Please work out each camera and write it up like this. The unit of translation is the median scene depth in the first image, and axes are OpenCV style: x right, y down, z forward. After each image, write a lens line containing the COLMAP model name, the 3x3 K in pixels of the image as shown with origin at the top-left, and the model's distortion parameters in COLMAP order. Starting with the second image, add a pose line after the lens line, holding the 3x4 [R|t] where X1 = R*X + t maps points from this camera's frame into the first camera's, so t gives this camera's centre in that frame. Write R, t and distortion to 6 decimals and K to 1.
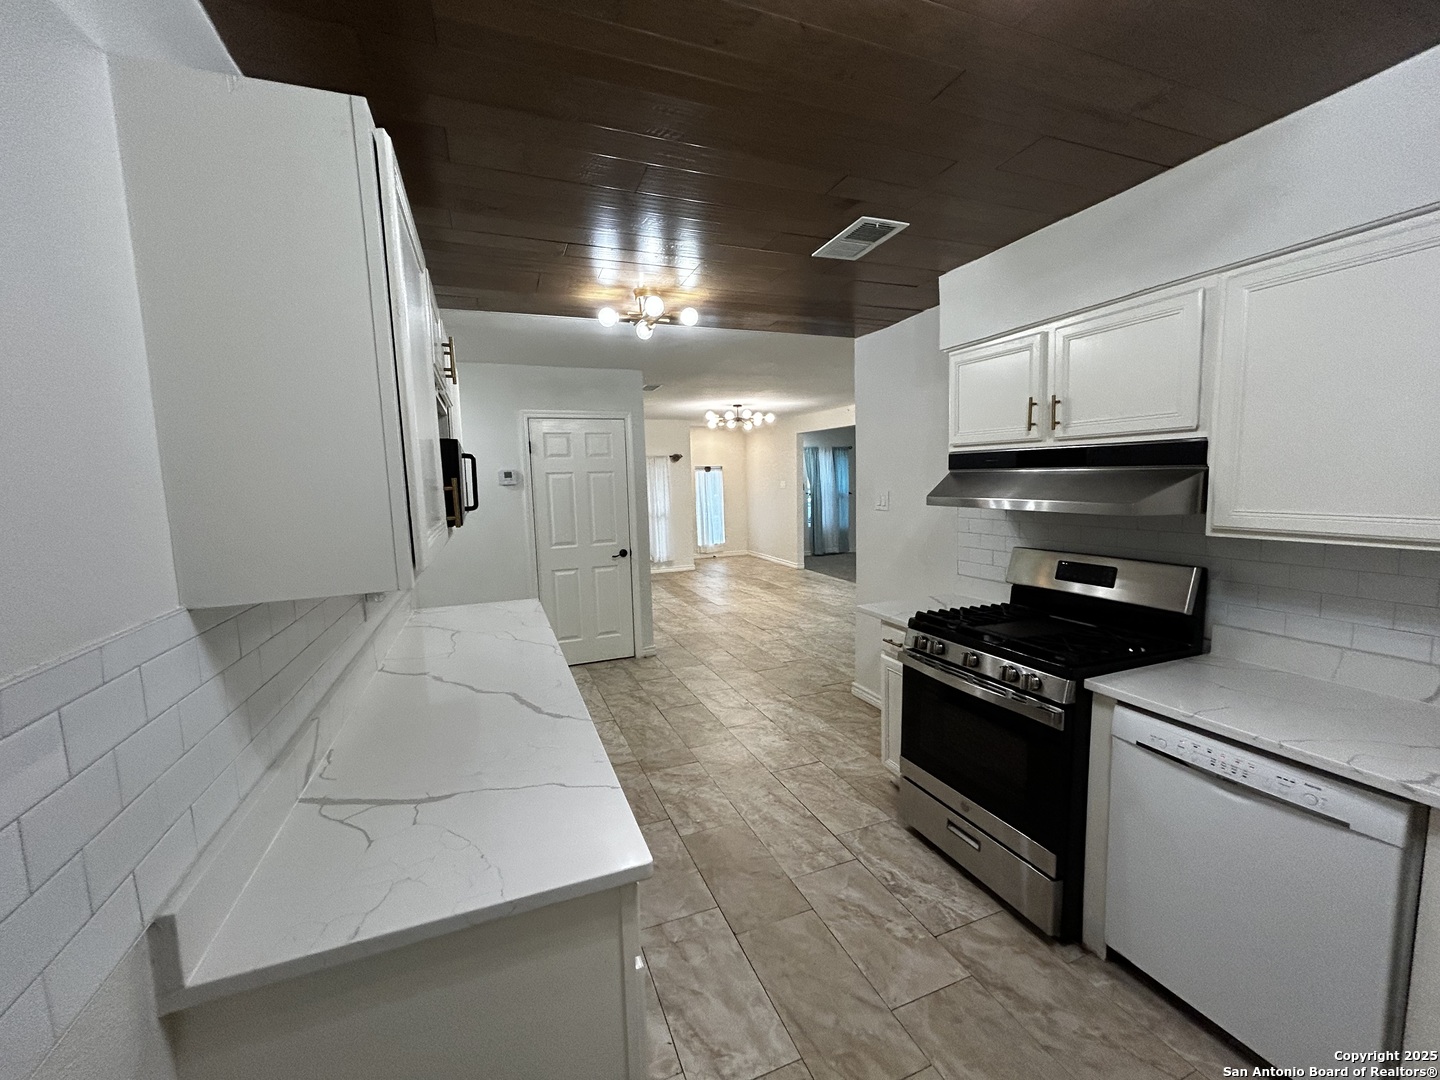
lens RADIAL K [[581.4, 0, 717.8], [0, 581.4, 541.9], [0, 0, 1]] dist [0.001425, -0.000378]
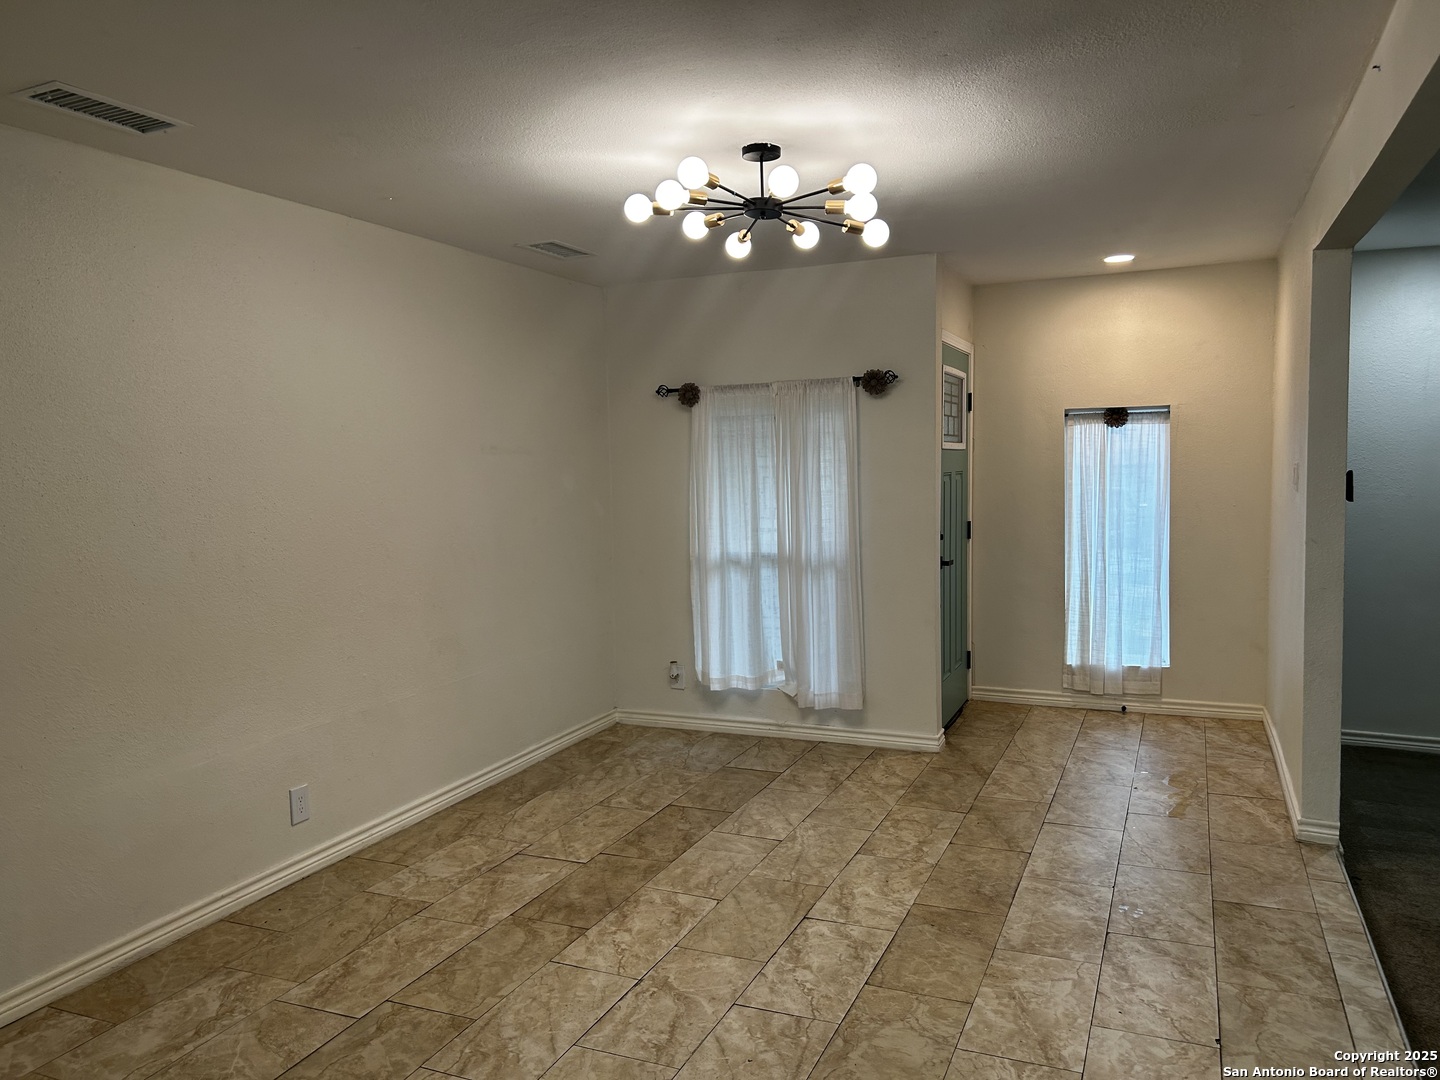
lens RADIAL K [[1086.9, 0, 714.4], [0, 1086.9, 528.7], [0, 0, 1]] dist [0.055947, -0.055503]
pose [[0.710529, 0.055677, -0.701462, 0.504528], [-0.077149, 0.997019, 0.000990, -0.109607], [0.699426, 0.053414, 0.712706, 0.956200]]
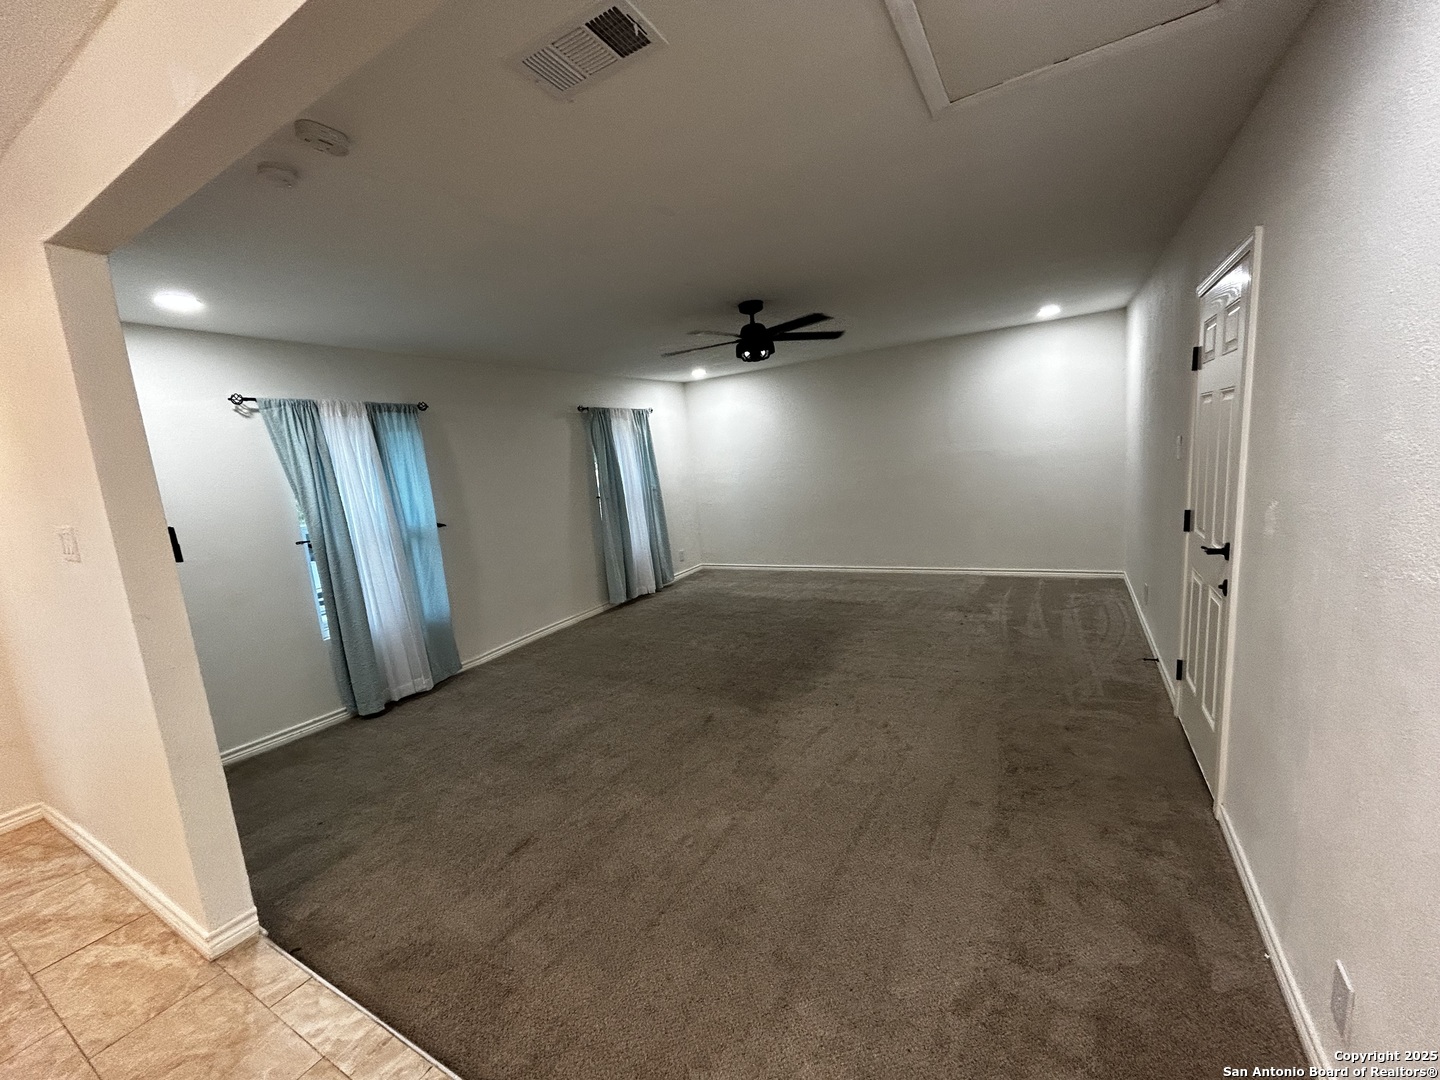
lens RADIAL K [[581.4, 0, 720.6], [0, 581.4, 544.5], [0, 0, 1]] dist [0.001425, -0.000378]
pose [[0.780332, -0.133851, 0.610873, 0.313069], [0.136917, 0.989694, 0.041958, -0.144173], [-0.610193, 0.050898, 0.790616, 1.351006]]
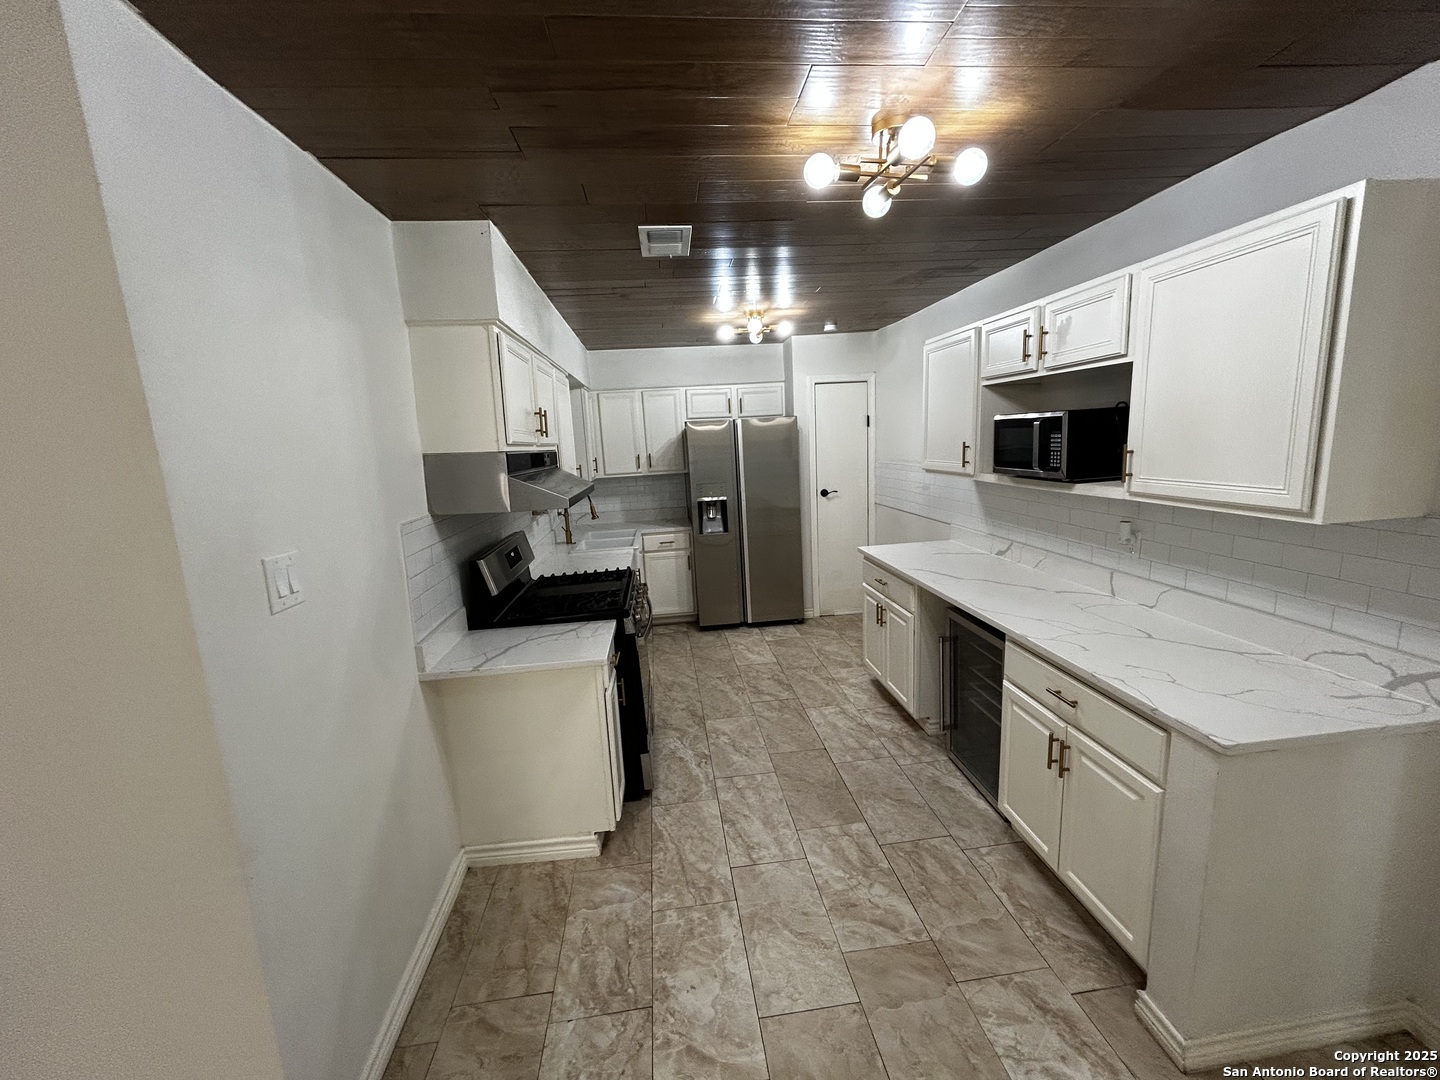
lens RADIAL K [[581.4, 0, 718.3], [0, 581.4, 537.5], [0, 0, 1]] dist [0.001425, -0.000378]
pose [[-0.960822, 0.030781, 0.275450, -0.054501], [0.106725, 0.958271, 0.265192, -0.119201], [-0.255793, 0.284200, -0.924013, 0.905046]]
